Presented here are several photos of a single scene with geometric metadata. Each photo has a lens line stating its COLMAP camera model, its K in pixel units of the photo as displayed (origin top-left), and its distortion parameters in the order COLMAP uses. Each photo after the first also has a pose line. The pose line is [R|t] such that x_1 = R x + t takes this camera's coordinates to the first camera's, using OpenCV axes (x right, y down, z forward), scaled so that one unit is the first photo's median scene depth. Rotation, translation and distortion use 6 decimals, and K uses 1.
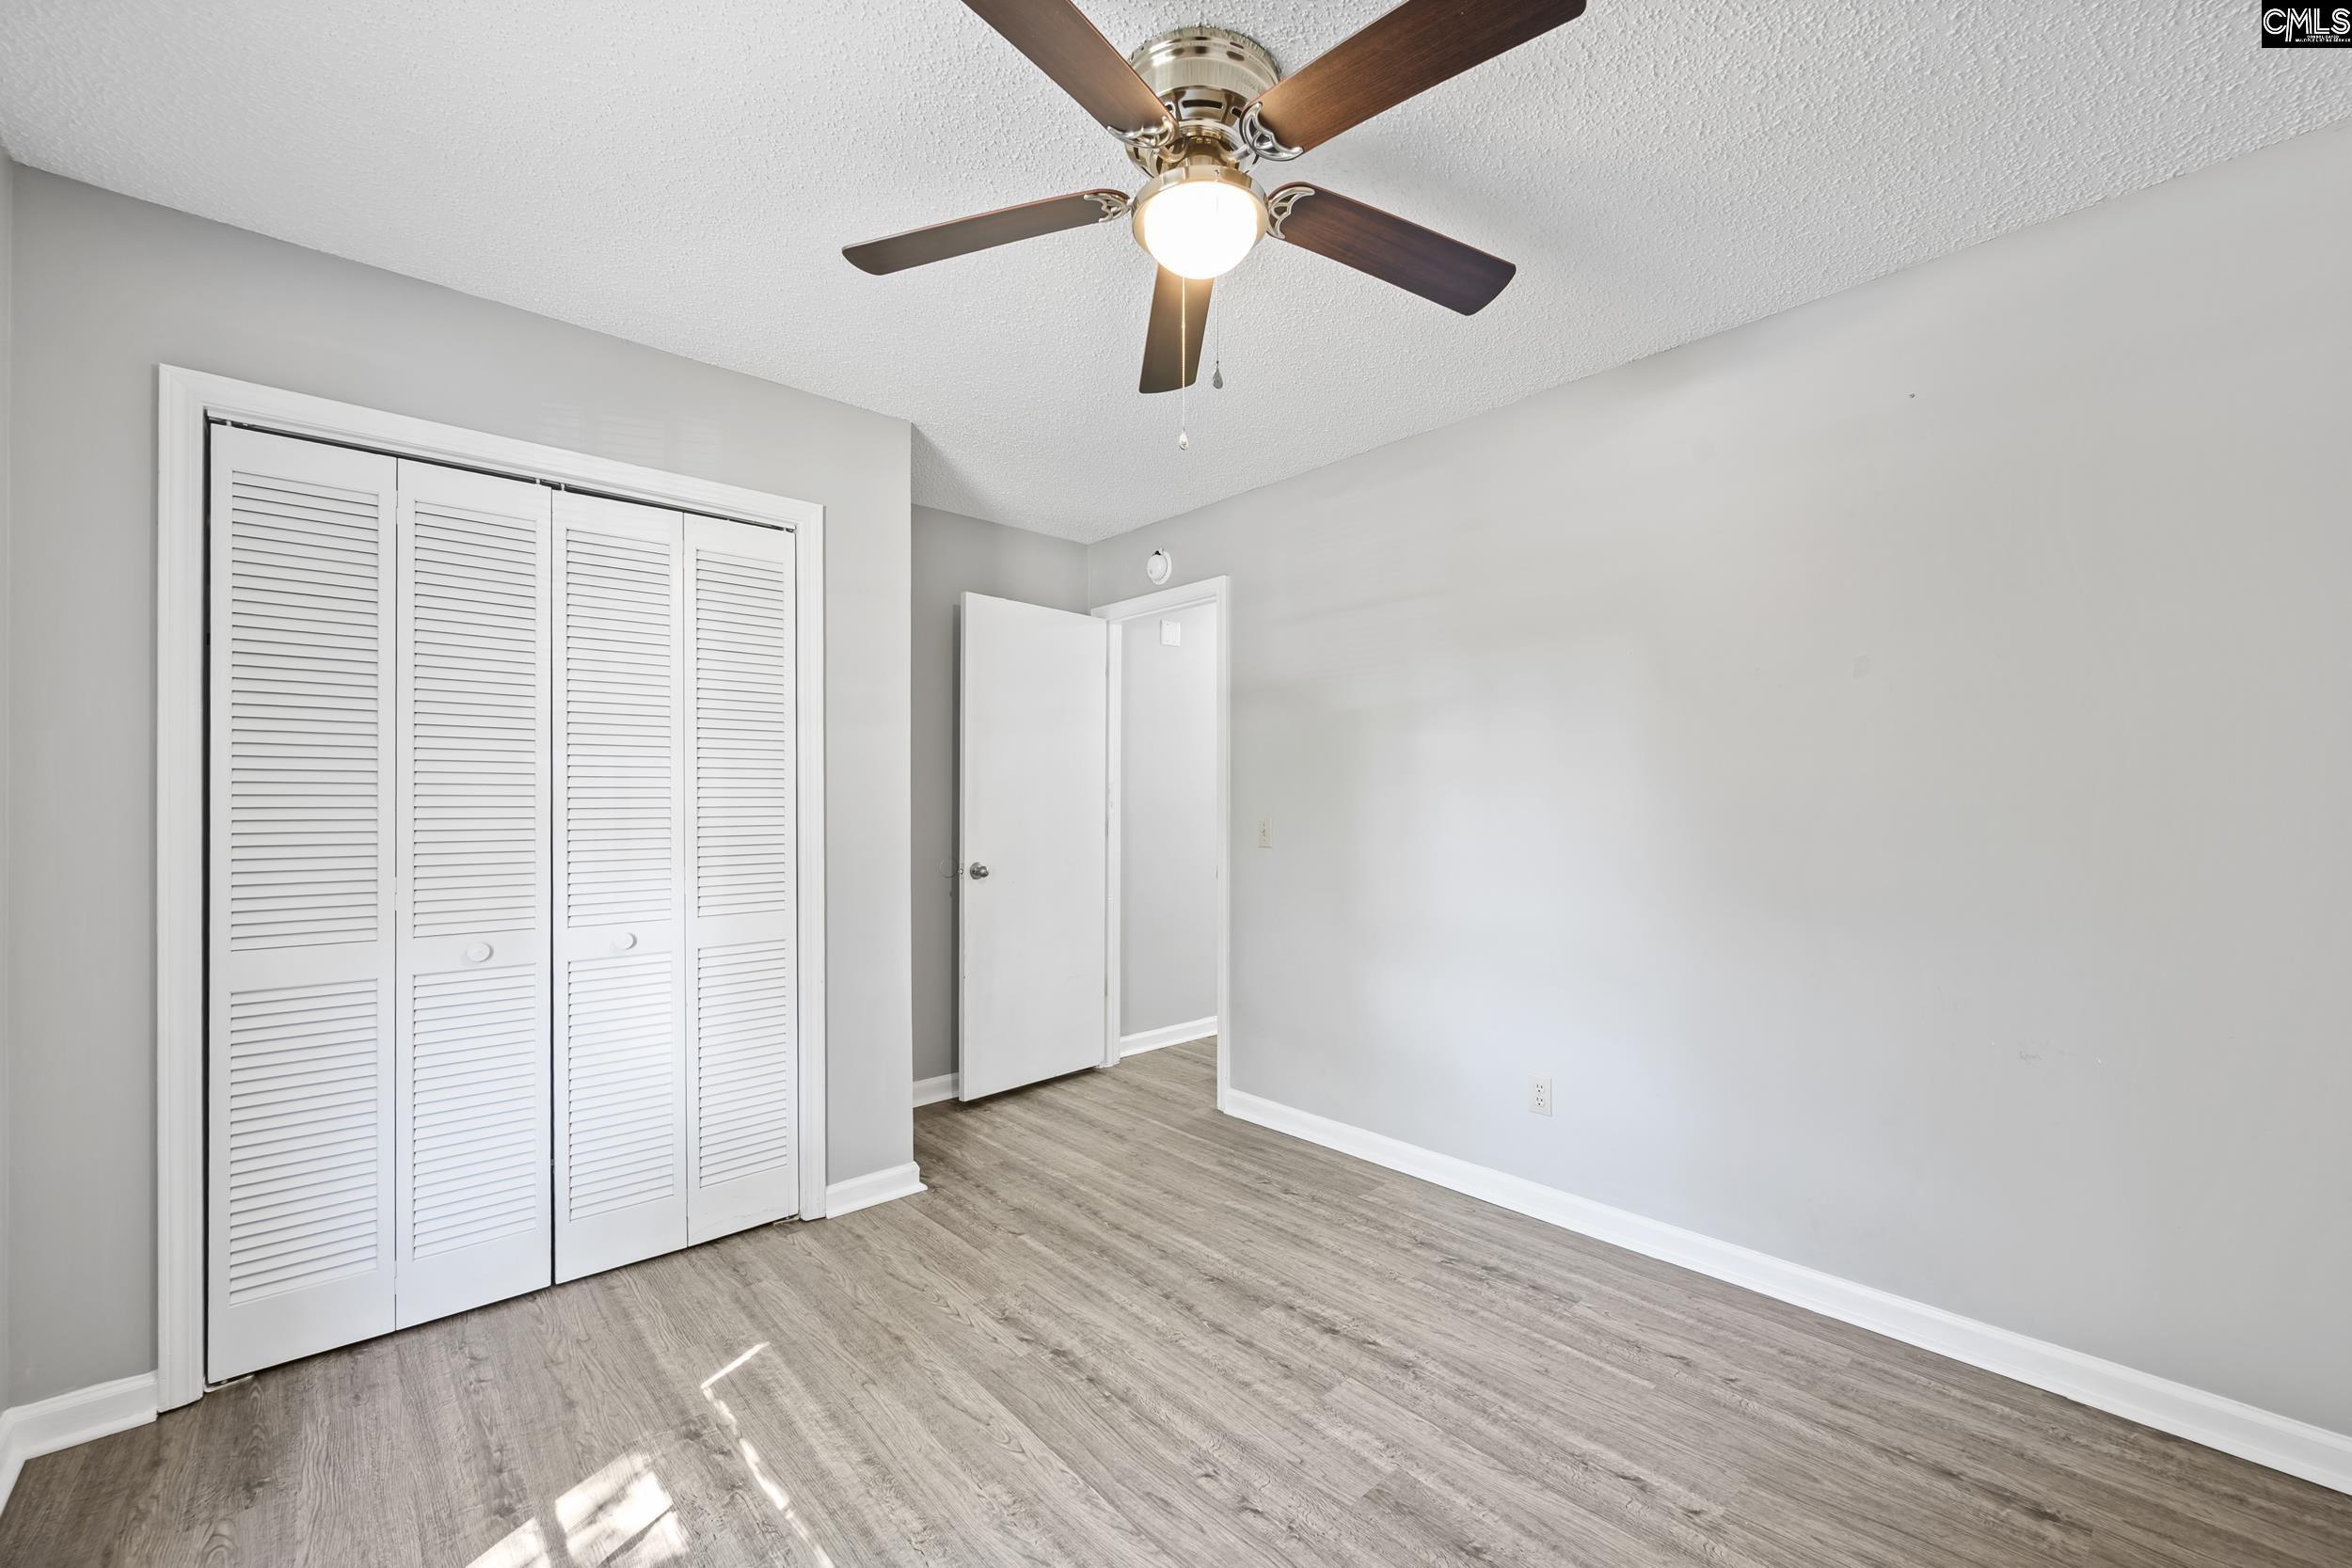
lens RADIAL K [[935.3, 0, 1166.3], [0, 935.3, 801.9], [0, 0, 1]] dist [-0.004424, 0.000465]
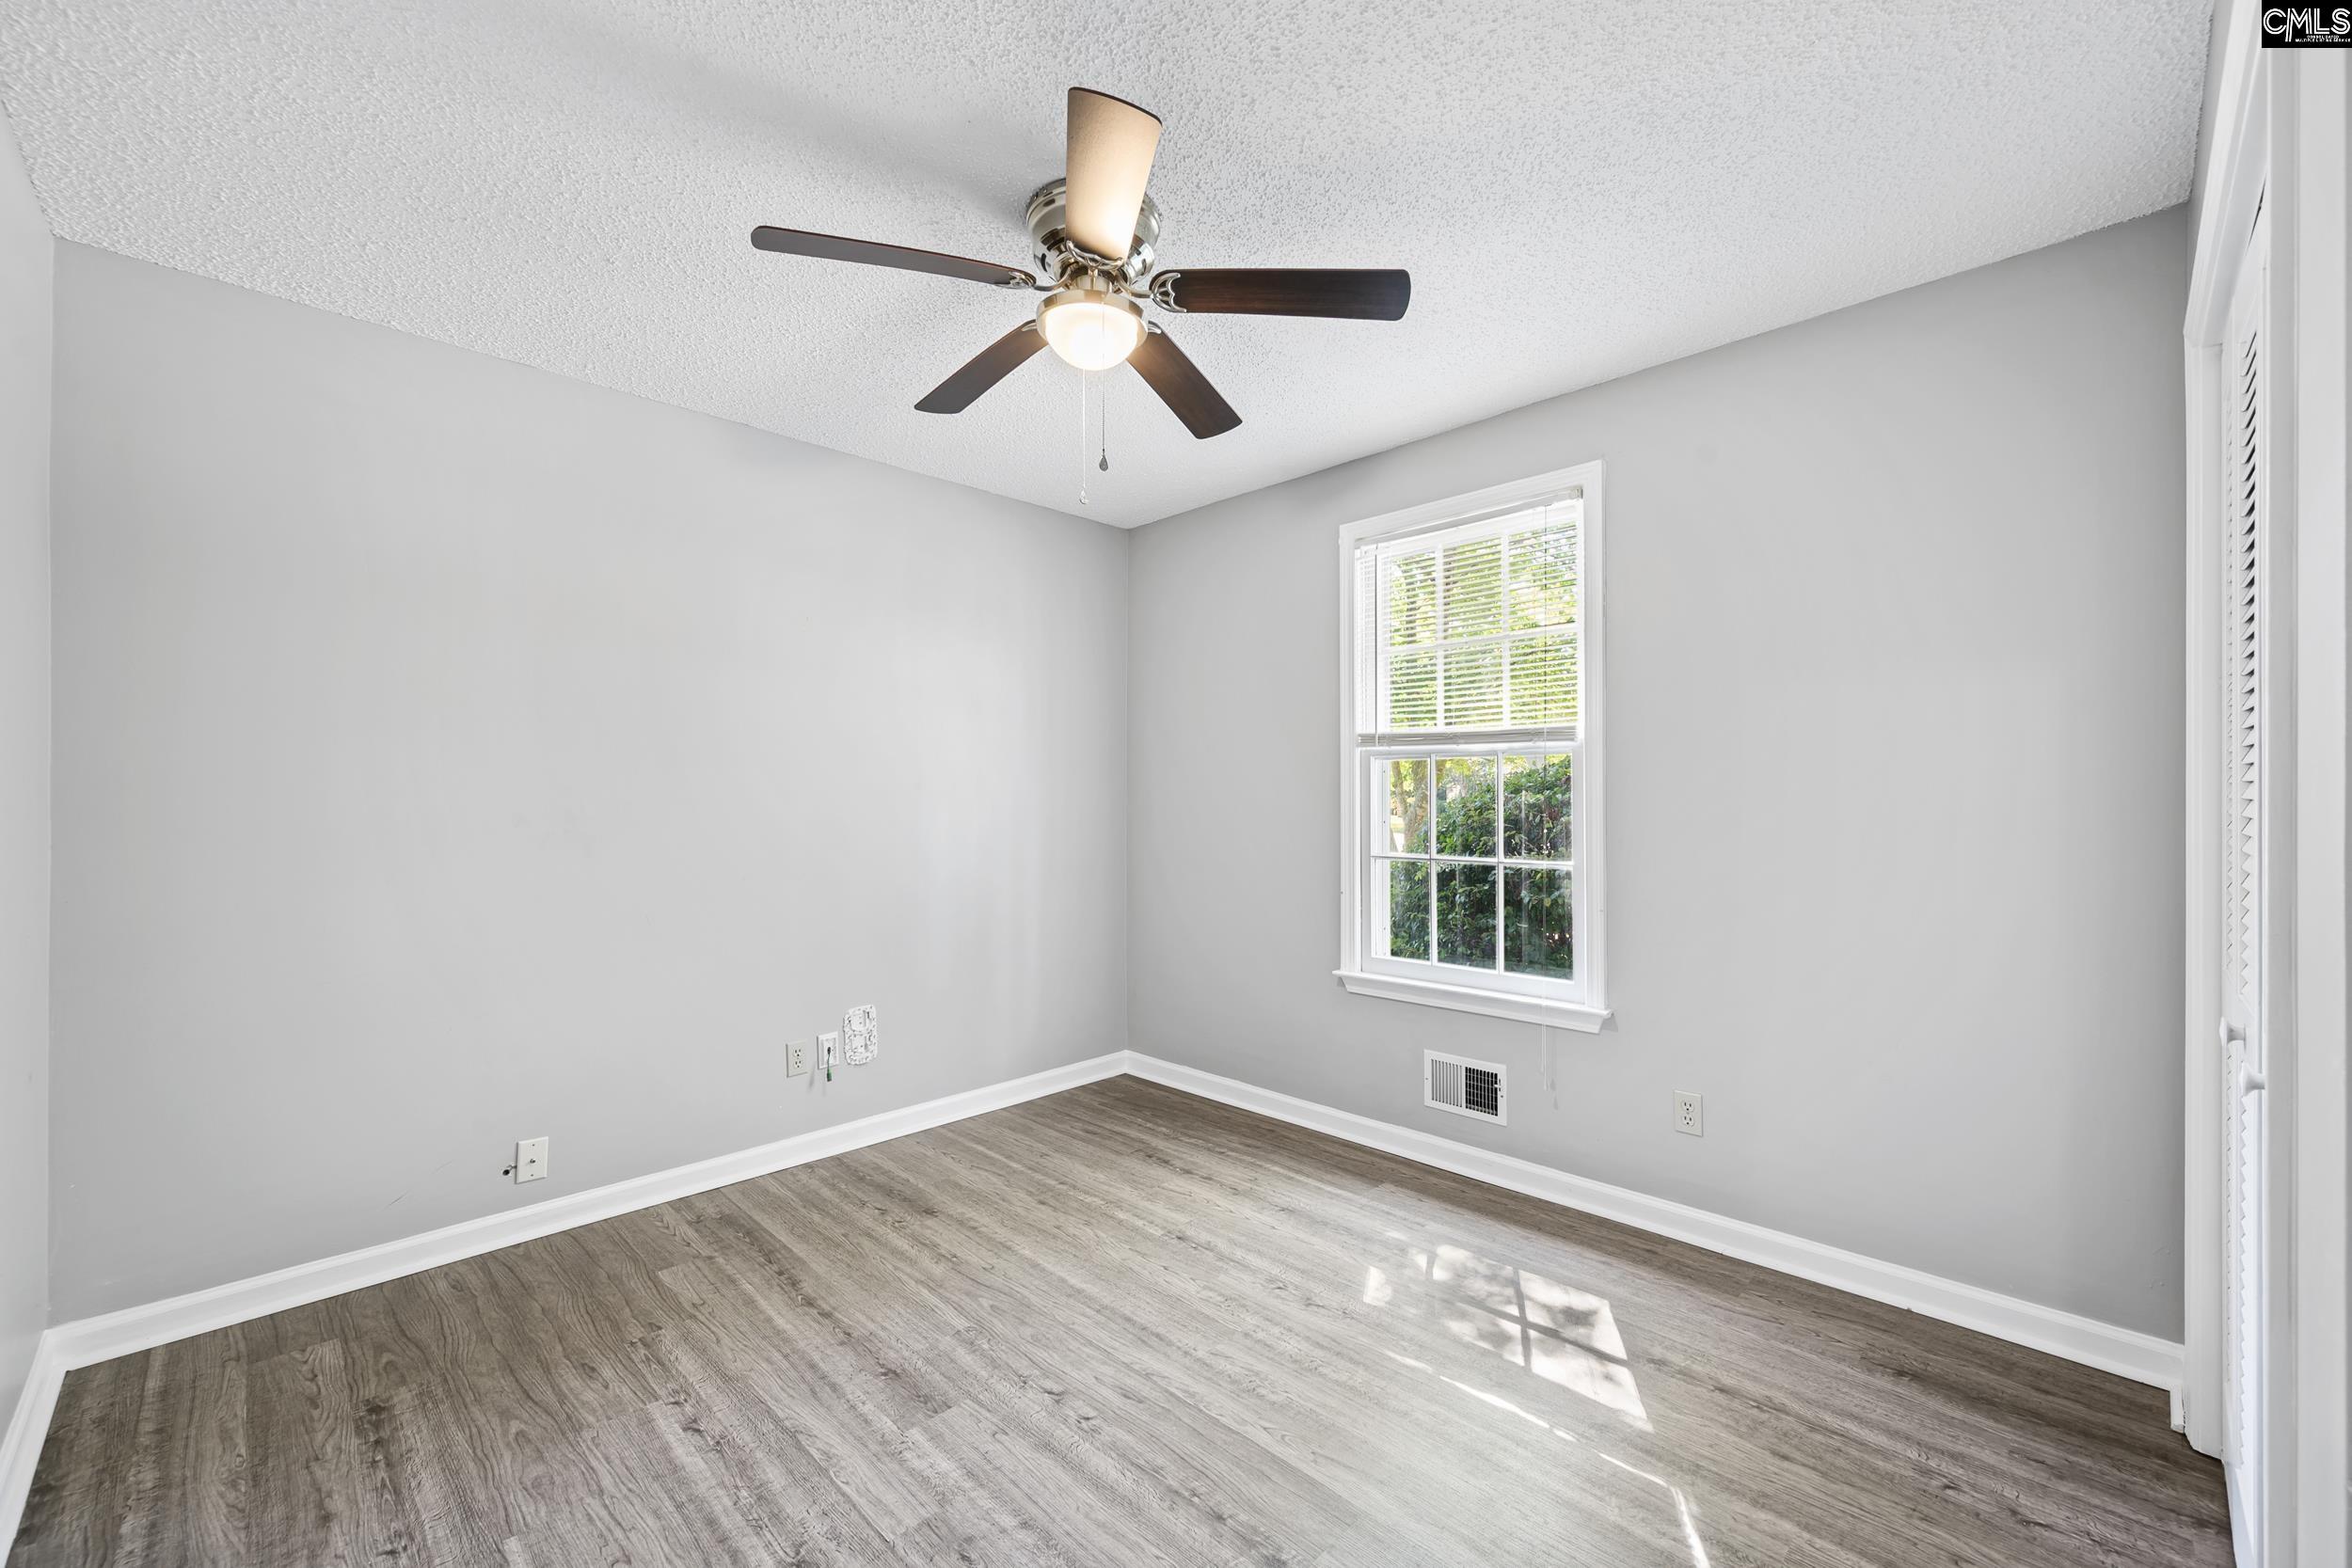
lens RADIAL K [[935.3, 0, 1179.3], [0, 935.3, 792.2], [0, 0, 1]] dist [-0.004424, 0.000465]
pose [[-0.998317, 0.007100, -0.057560, -0.005203], [0.007364, 0.999963, -0.004375, 0.000005], [0.057527, -0.004791, -0.998332, 1.983128]]
